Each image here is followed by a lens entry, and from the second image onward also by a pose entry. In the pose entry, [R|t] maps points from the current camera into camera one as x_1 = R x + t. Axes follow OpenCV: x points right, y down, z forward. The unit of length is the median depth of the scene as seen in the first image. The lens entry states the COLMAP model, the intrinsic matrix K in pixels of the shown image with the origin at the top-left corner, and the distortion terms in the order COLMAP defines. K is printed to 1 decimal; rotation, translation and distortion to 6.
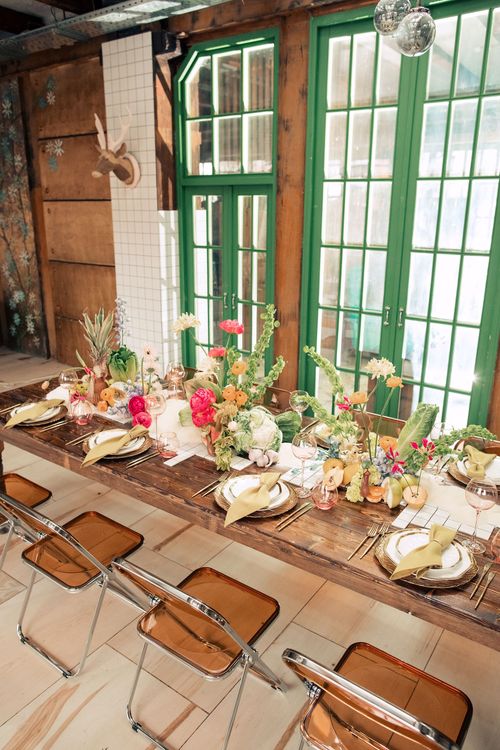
lens RADIAL K [[541.5, 0, 246.5], [0, 541.5, 376.0], [0, 0, 1]] dist [0.009131, 0.002605]
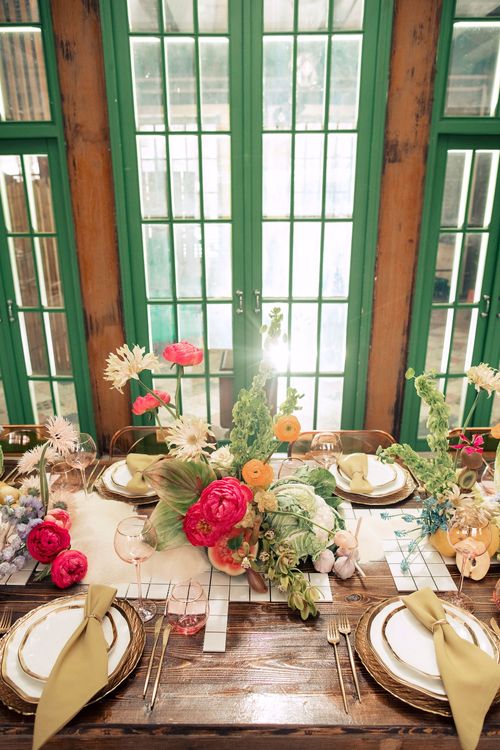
lens RADIAL K [[541.5, 0, 251.6], [0, 541.5, 371.5], [0, 0, 1]] dist [0.009131, 0.002605]
pose [[0.817382, -0.208357, 0.537098, -0.193991], [0.190072, 0.977637, 0.089996, -0.079064], [-0.543838, 0.028526, 0.838706, 0.302093]]
